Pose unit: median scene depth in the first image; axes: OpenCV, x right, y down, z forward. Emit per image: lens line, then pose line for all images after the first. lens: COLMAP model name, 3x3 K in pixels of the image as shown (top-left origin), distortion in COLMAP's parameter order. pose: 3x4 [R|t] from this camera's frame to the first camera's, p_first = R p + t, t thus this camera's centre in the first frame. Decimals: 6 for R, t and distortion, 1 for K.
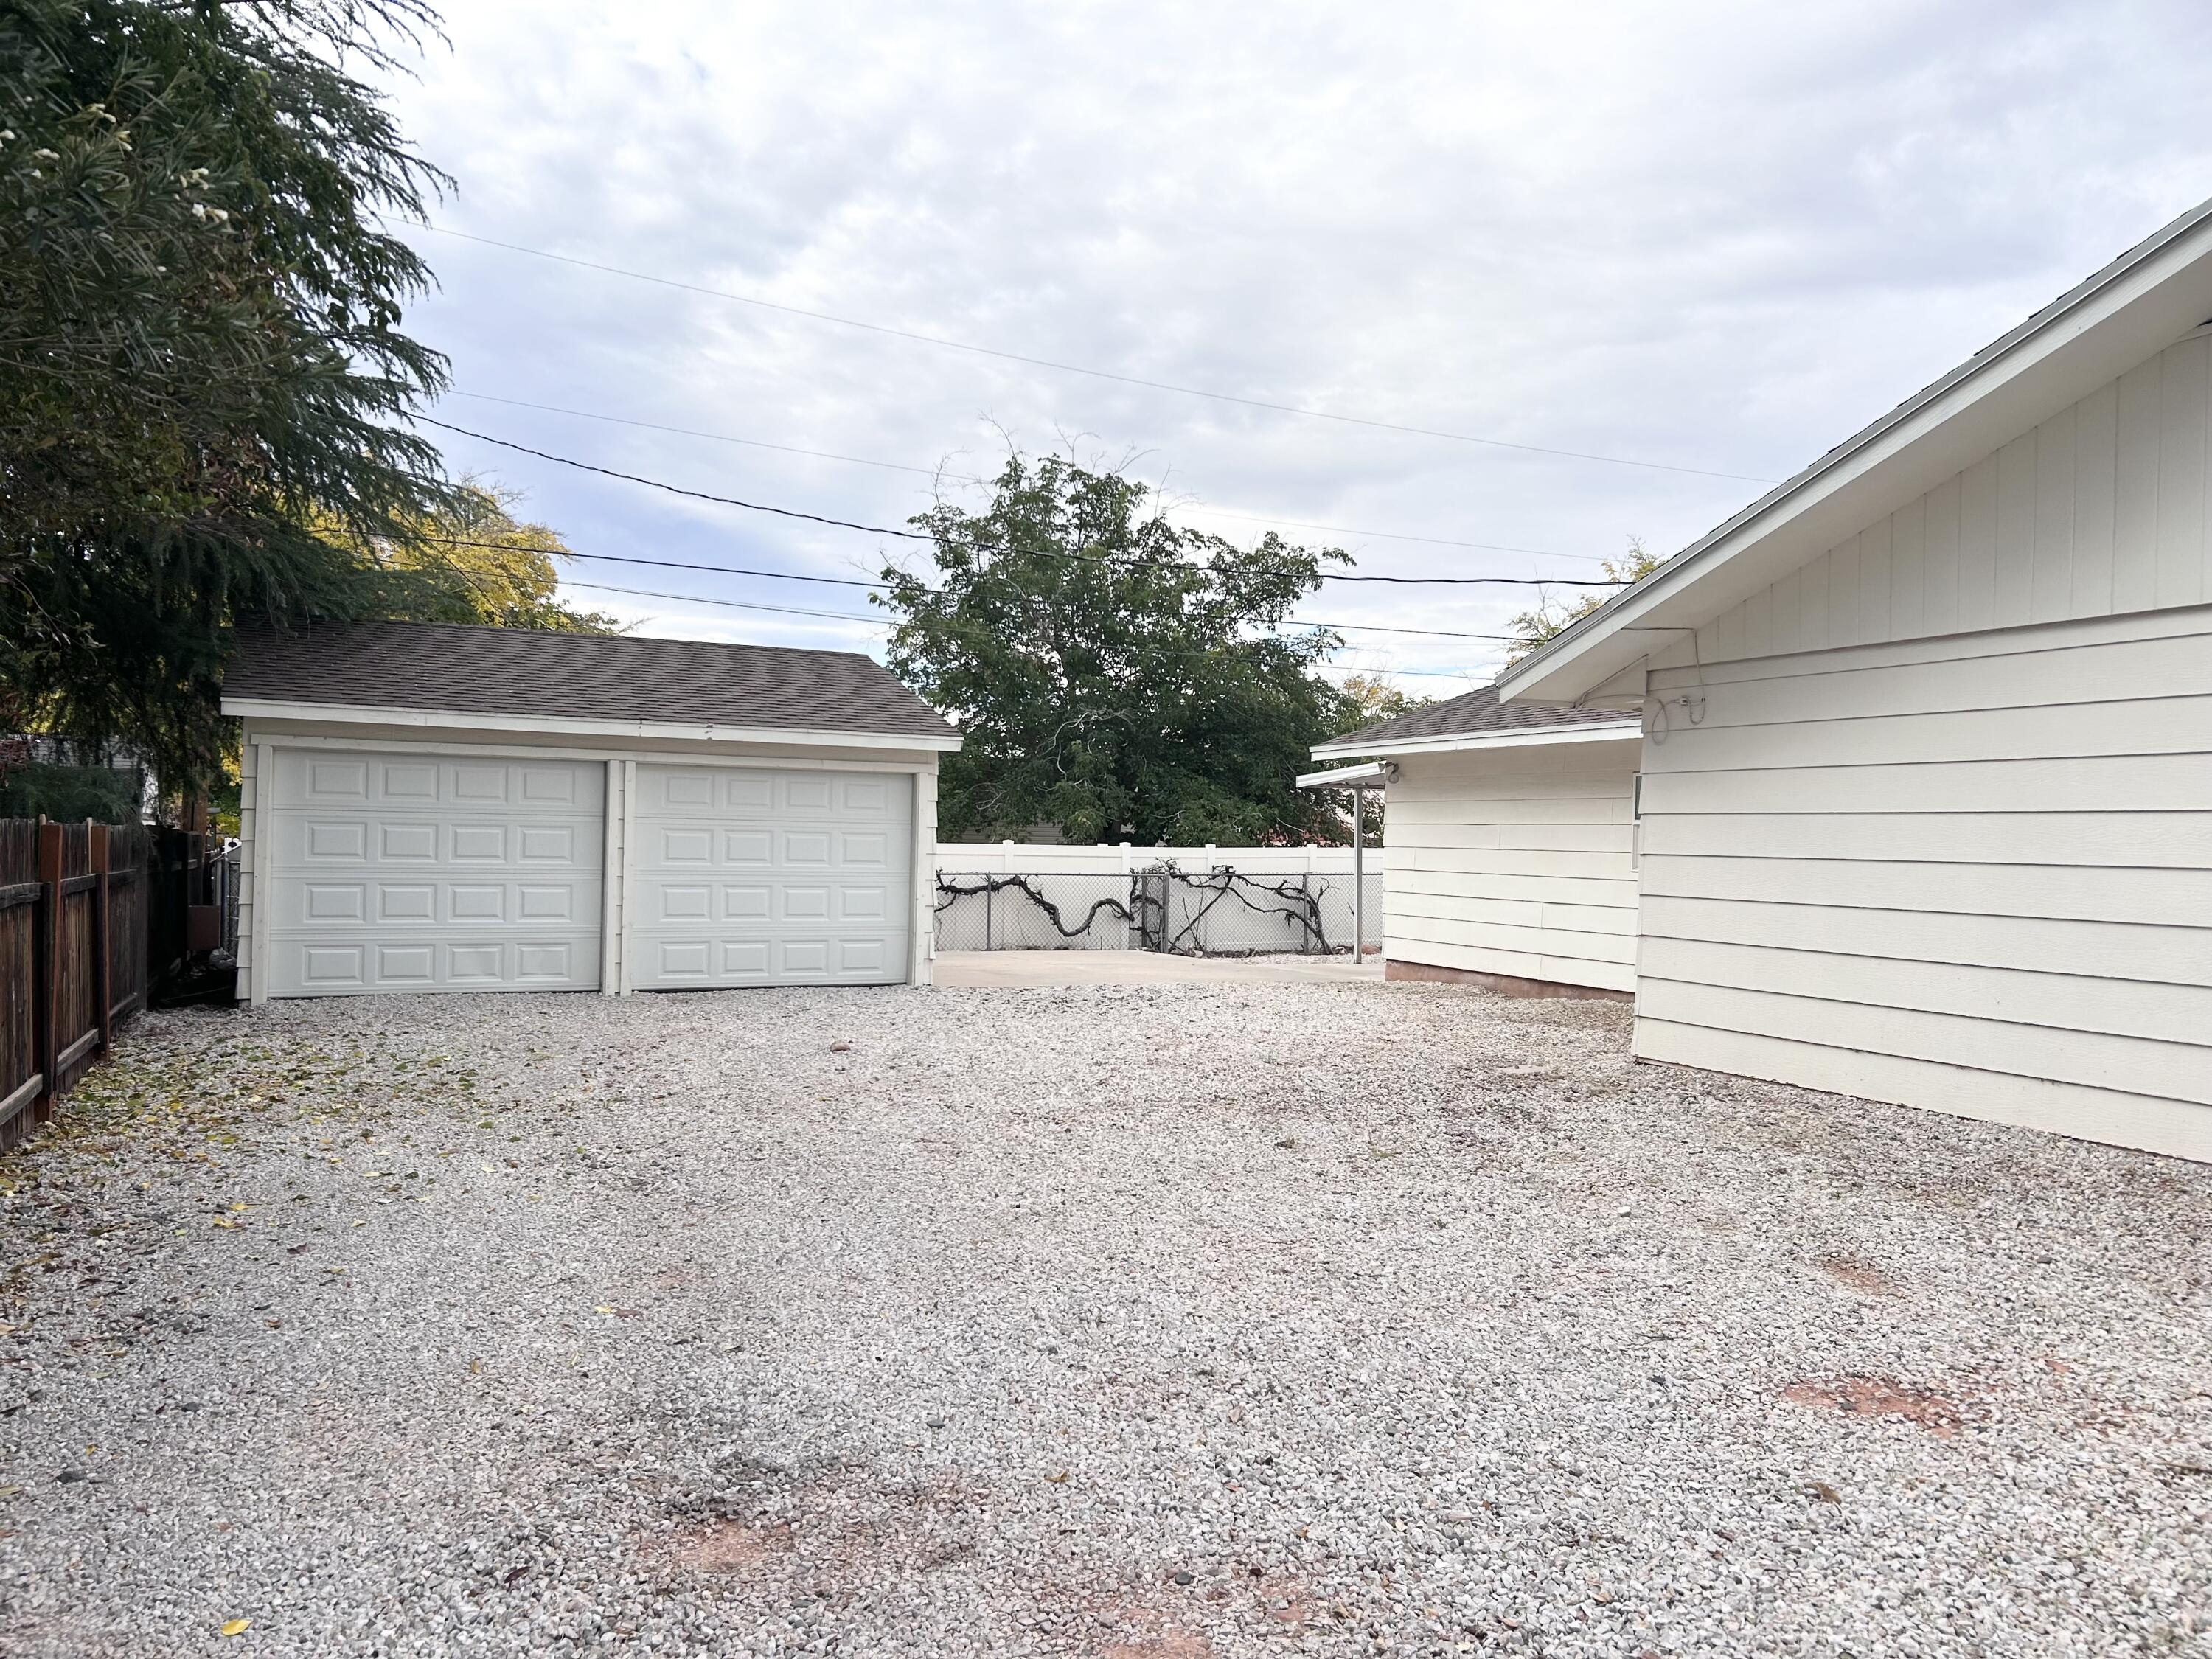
lens RADIAL K [[1691.2, 0, 1106.0], [0, 1691.2, 829.5], [0, 0, 1]] dist [0.077430, -0.130156]
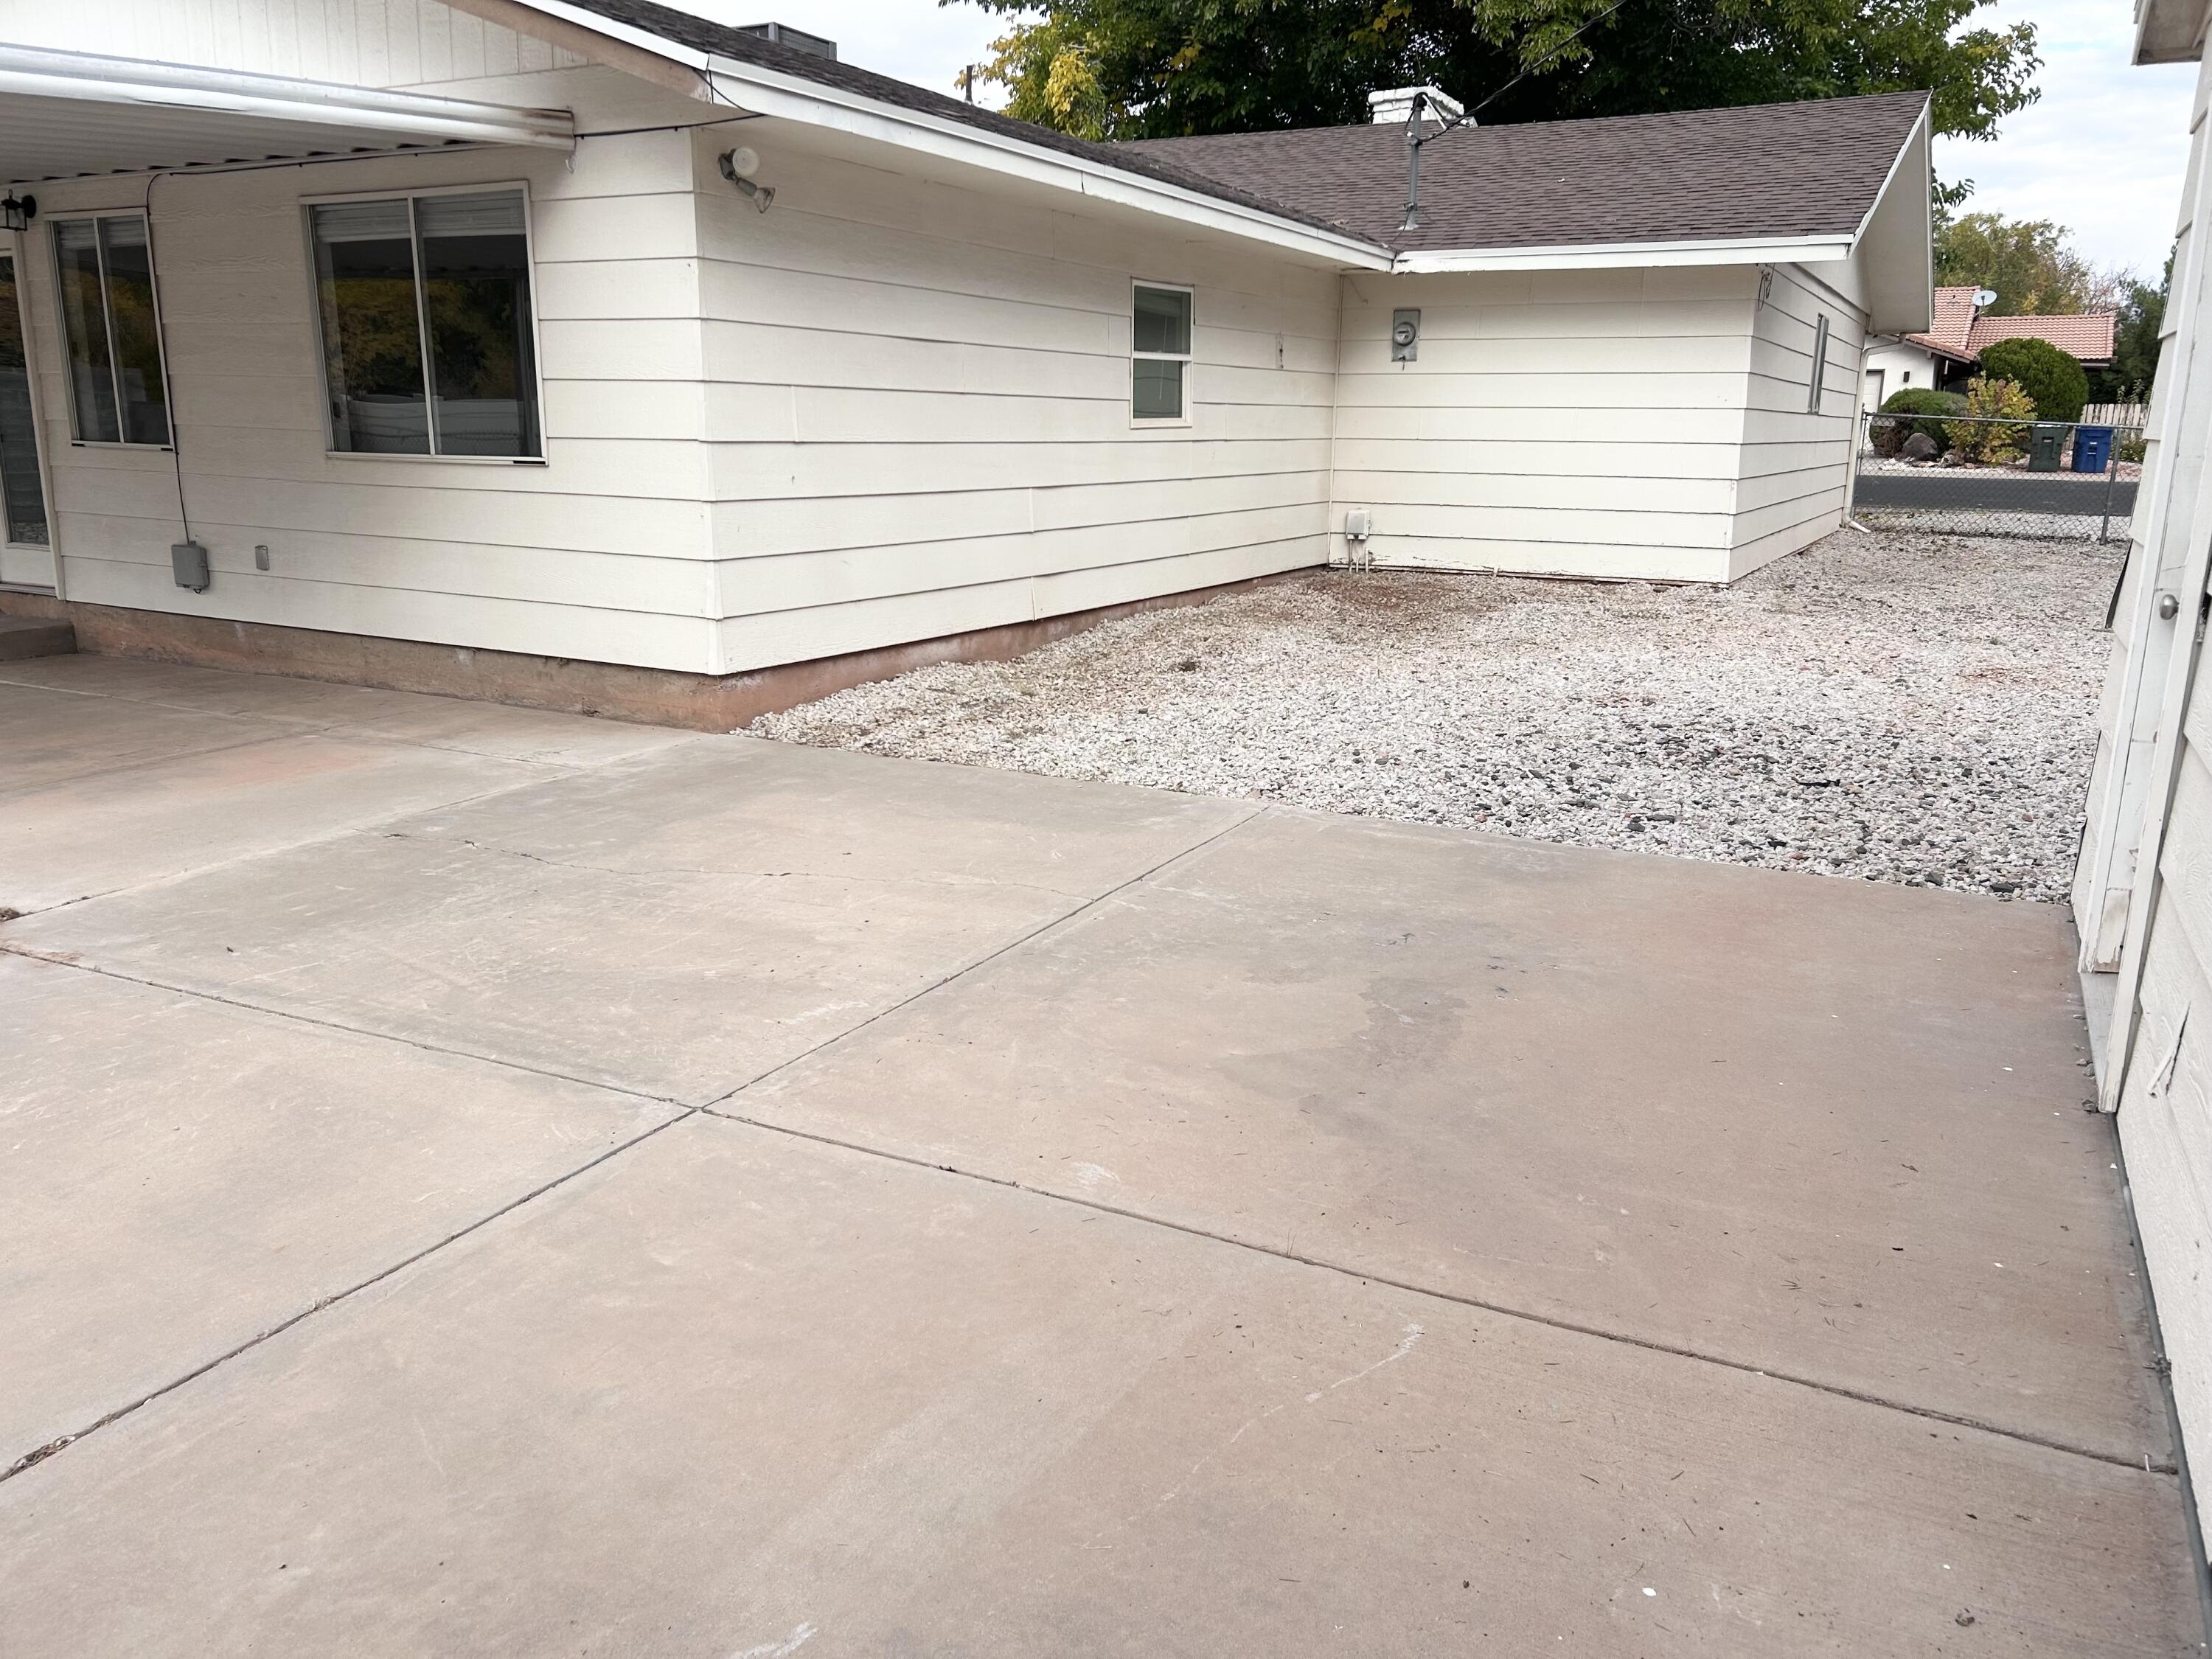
lens RADIAL K [[1691.2, 0, 1106.0], [0, 1691.2, 829.5], [0, 0, 1]] dist [0.077430, -0.130156]
pose [[-0.614297, -0.209987, 0.760622, -0.226540], [-0.021635, 0.968060, 0.249782, 0.009634], [-0.788779, 0.136984, -0.599219, 1.306426]]
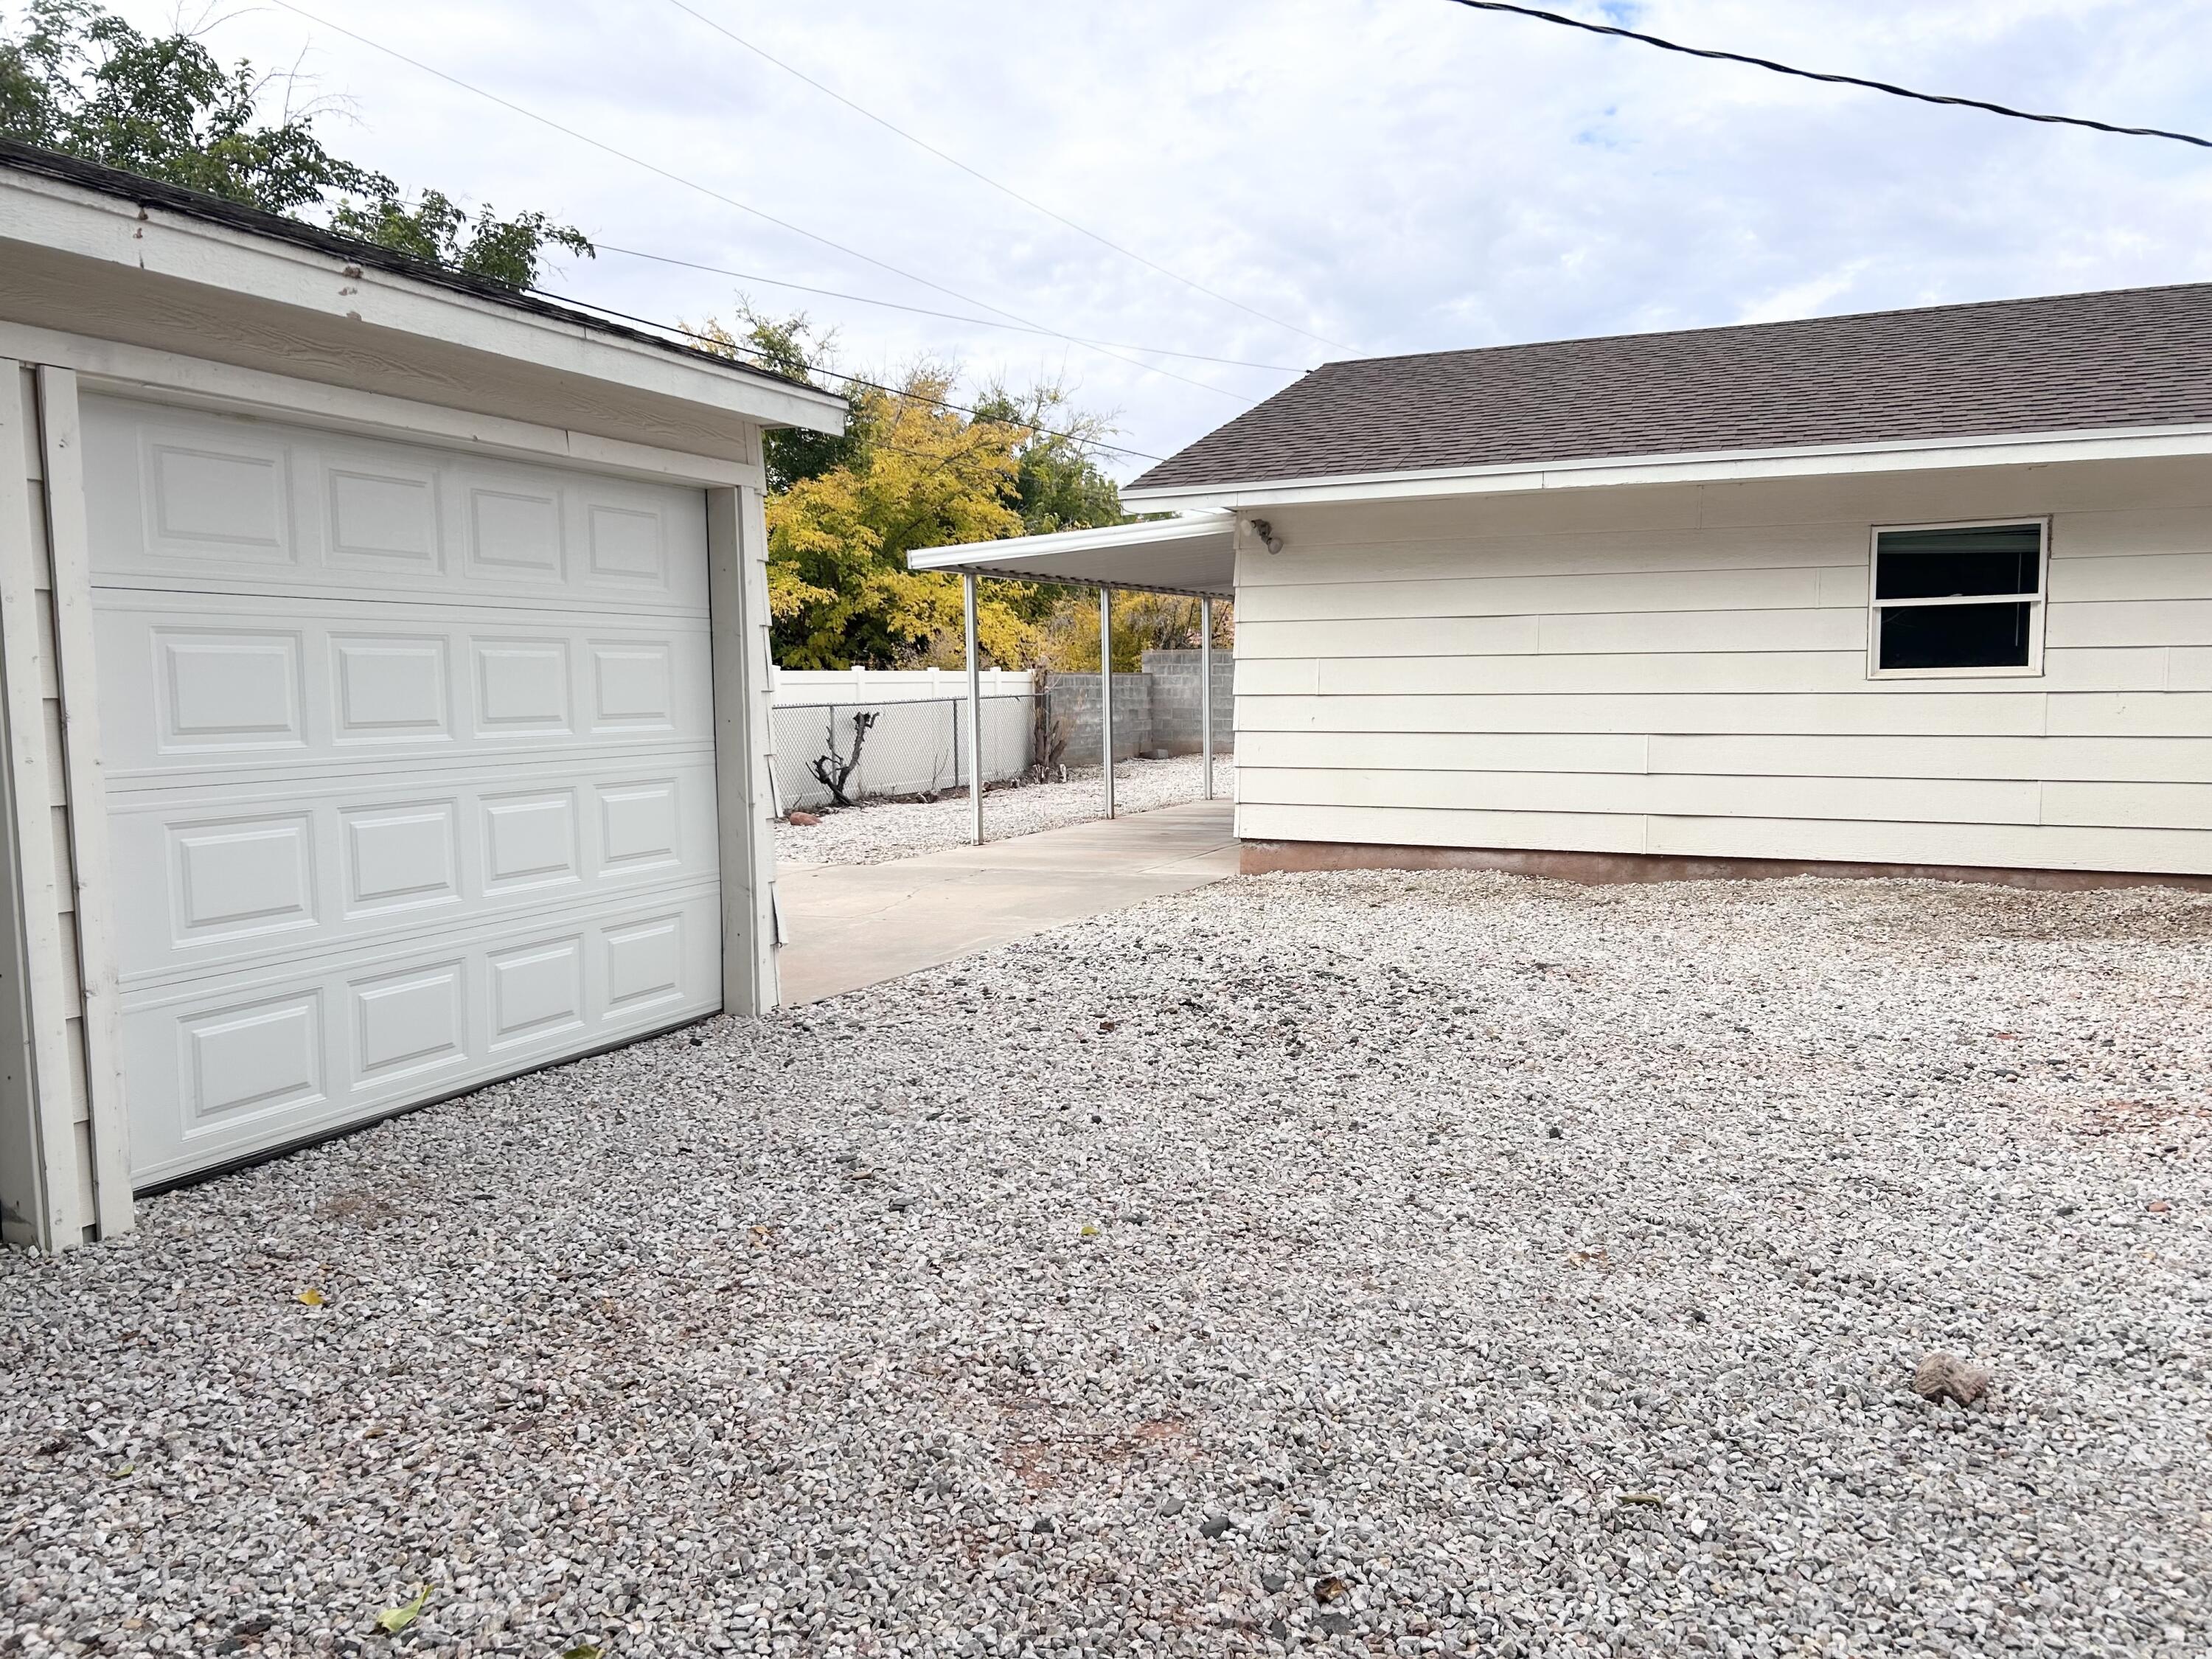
lens RADIAL K [[1691.2, 0, 1106.0], [0, 1691.2, 829.5], [0, 0, 1]] dist [0.077430, -0.130156]
pose [[0.737480, -0.087219, 0.669713, -0.320627], [0.021375, 0.994144, 0.105933, 0.005819], [-0.675030, -0.063808, 0.735025, 0.642180]]
